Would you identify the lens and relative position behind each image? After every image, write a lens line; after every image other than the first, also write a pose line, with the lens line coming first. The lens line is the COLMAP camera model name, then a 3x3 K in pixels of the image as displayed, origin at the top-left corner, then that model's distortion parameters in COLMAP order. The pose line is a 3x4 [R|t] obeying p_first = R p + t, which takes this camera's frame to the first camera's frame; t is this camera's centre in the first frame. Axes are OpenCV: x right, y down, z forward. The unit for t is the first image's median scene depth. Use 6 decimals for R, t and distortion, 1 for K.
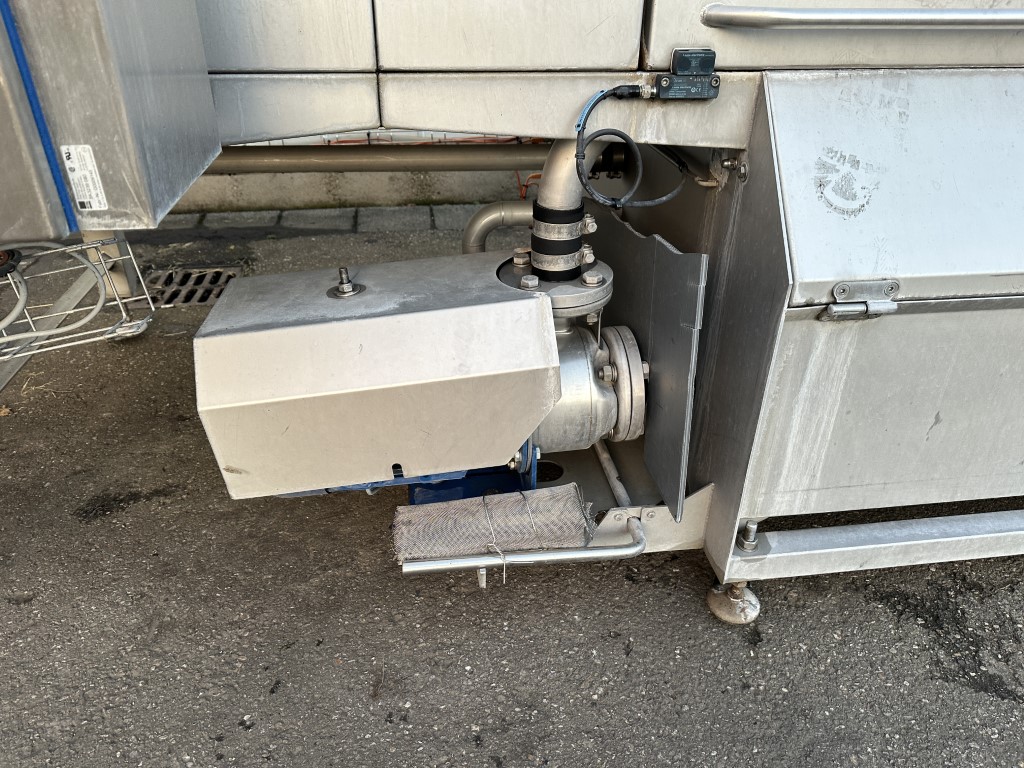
lens RADIAL K [[722.7, 0, 510.6], [0, 722.7, 383.5], [0, 0, 1]] dist [0.000239, -0.000948]
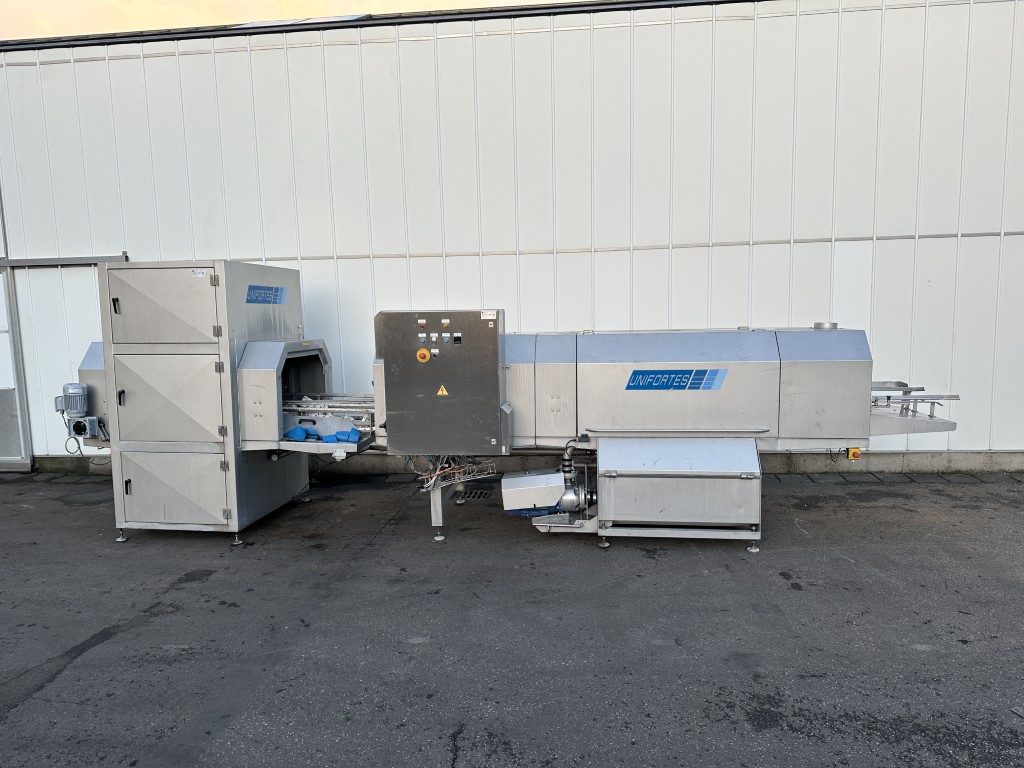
lens RADIAL K [[722.7, 0, 511.3], [0, 722.7, 384.0], [0, 0, 1]] dist [0.000239, -0.000948]
pose [[0.968381, 0.003530, -0.249452, 1.023588], [-0.103633, 0.915239, -0.389355, 1.415393], [0.226934, 0.402895, 0.886666, -4.192034]]
